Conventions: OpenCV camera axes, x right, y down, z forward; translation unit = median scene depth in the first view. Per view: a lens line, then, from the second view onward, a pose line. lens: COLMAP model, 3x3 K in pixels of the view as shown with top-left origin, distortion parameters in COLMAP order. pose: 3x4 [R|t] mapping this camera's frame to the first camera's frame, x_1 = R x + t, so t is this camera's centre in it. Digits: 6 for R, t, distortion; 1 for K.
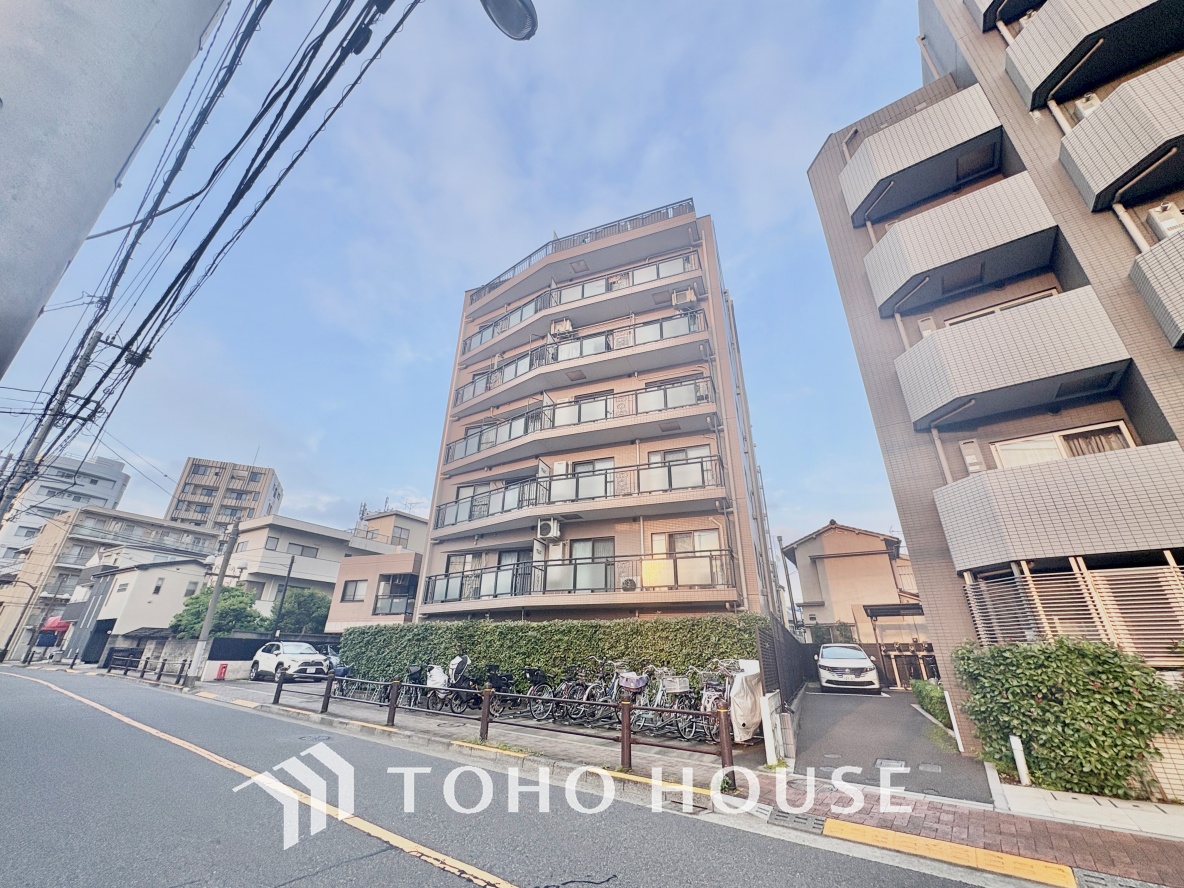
lens RADIAL K [[470.8, 0, 591.8], [0, 470.8, 444.2], [0, 0, 1]] dist [0.000674, -0.000038]
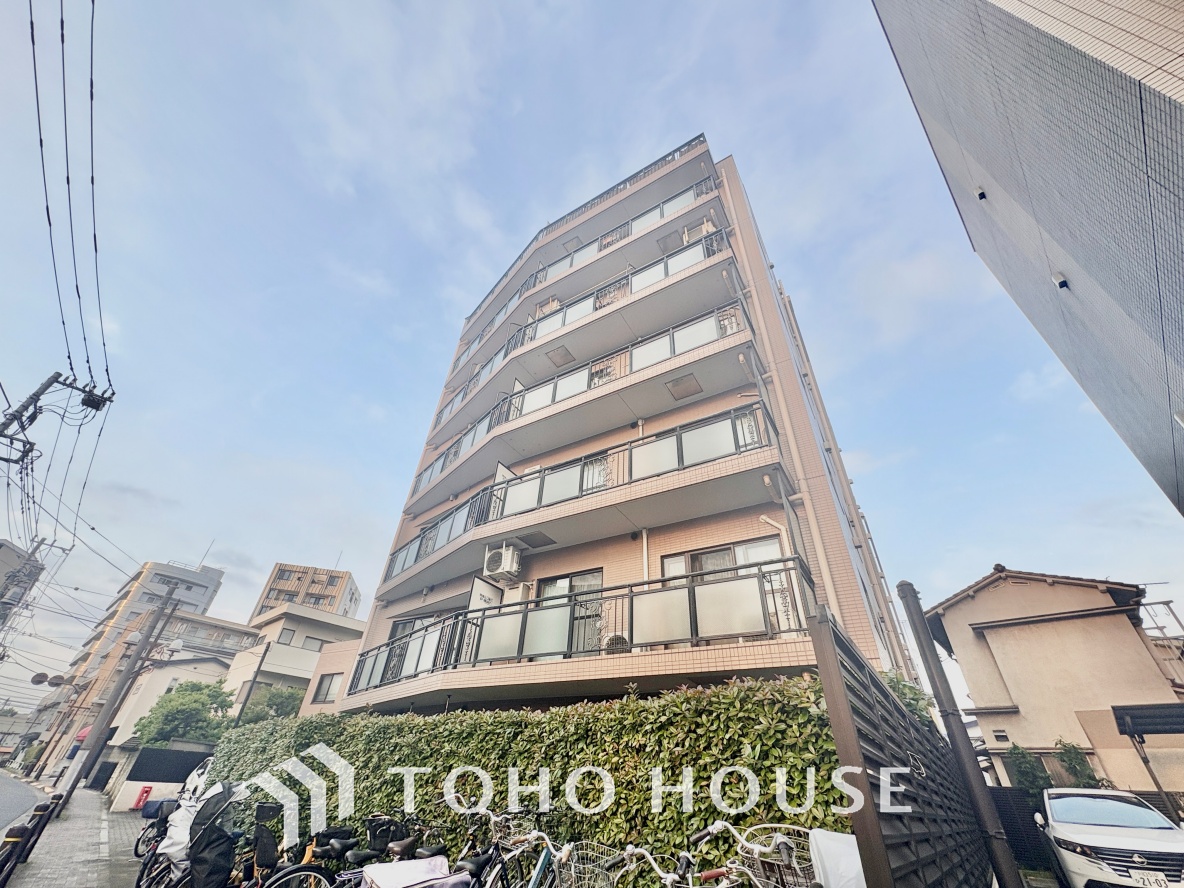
lens RADIAL K [[470.8, 0, 591.8], [0, 470.8, 444.2], [0, 0, 1]] dist [0.000674, -0.000038]
pose [[0.982309, -0.082063, -0.168328, 0.128086], [0.043775, 0.974590, -0.219676, 0.151482], [0.182078, 0.208421, 0.960941, 0.342978]]
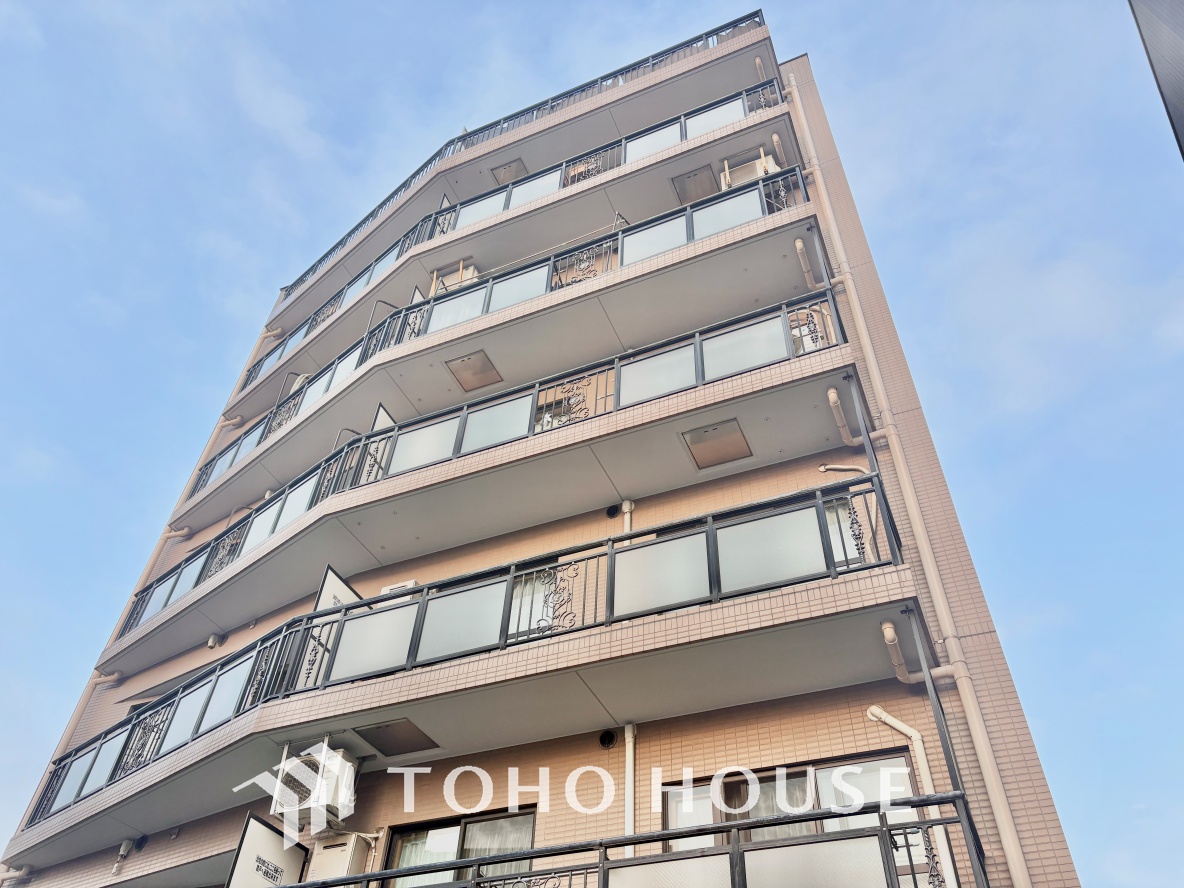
lens RADIAL K [[887.7, 0, 598.2], [0, 887.7, 440.0], [0, 0, 1]] dist [0.075051, -0.083843]
pose [[0.998719, -0.018656, -0.047032, 0.099450], [0.000851, 0.935603, -0.353053, 0.157954], [0.050590, 0.352561, 0.934420, 0.371147]]
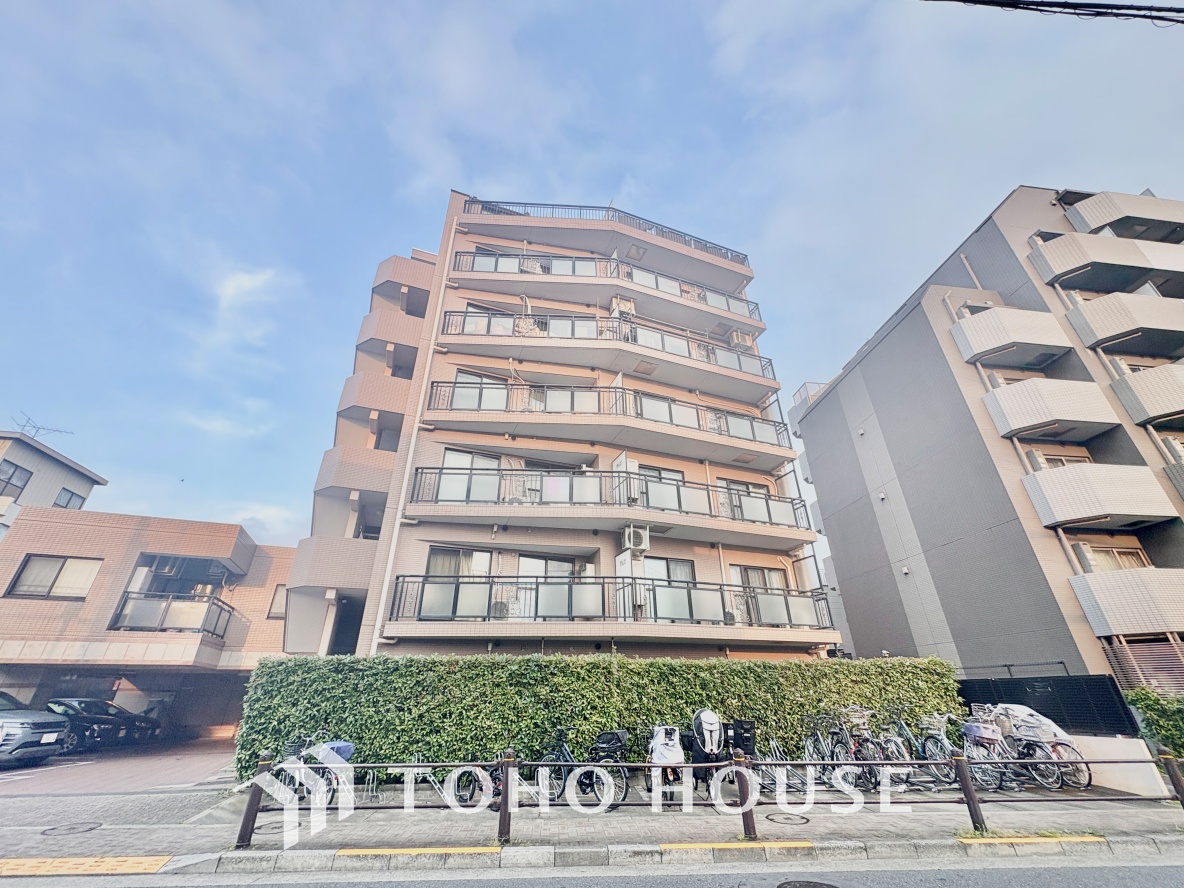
lens RADIAL K [[470.6, 0, 591.7], [0, 470.6, 444.2], [0, 0, 1]] dist [0.000969, -0.000165]
pose [[0.741859, 0.297575, 0.600911, -0.598905], [-0.261663, 0.953562, -0.149172, 0.147289], [-0.617396, -0.046572, 0.785273, 0.378336]]
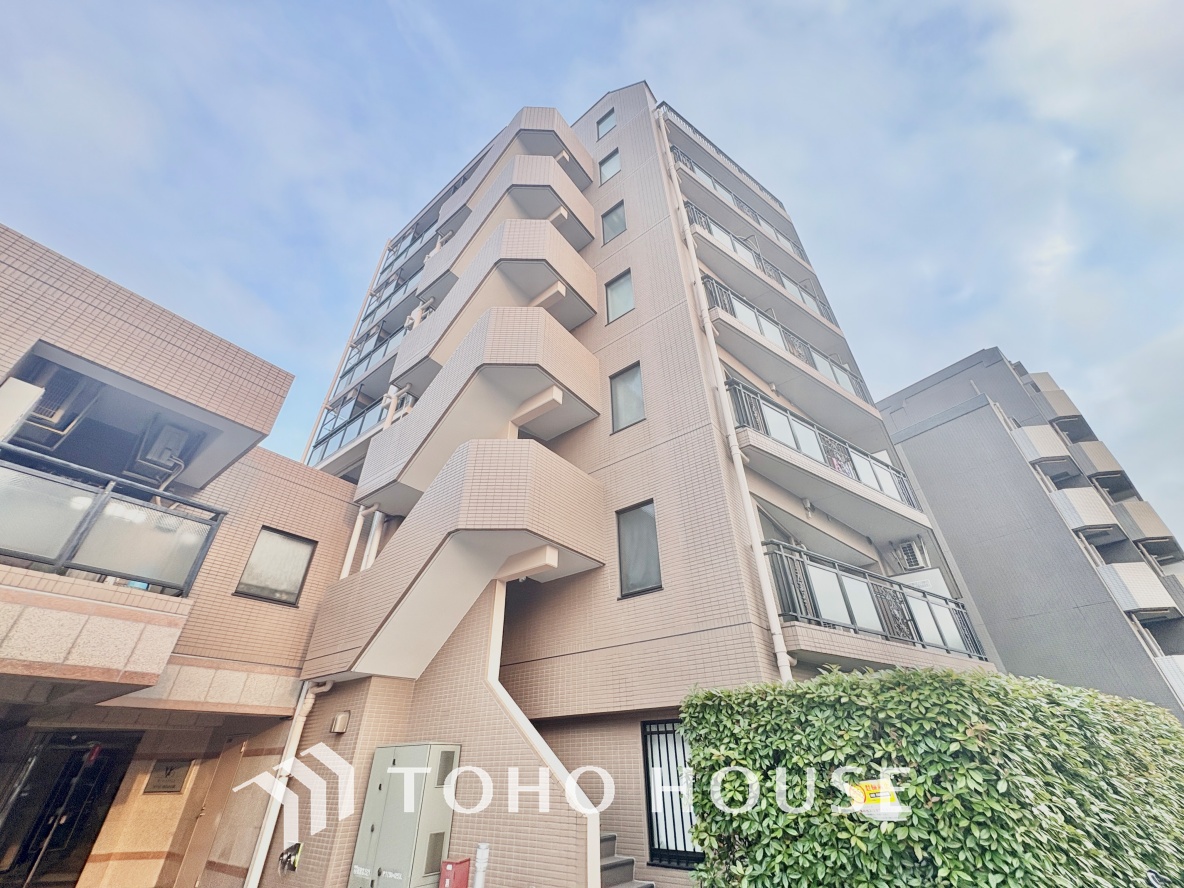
lens RADIAL K [[470.2, 0, 591.7], [0, 470.2, 443.5], [0, 0, 1]] dist [0.000990, -0.000382]
pose [[0.294764, 0.525096, 0.798366, -0.719176], [-0.381626, 0.830654, -0.405433, 0.423335], [-0.876057, -0.185170, 0.445237, 1.001996]]
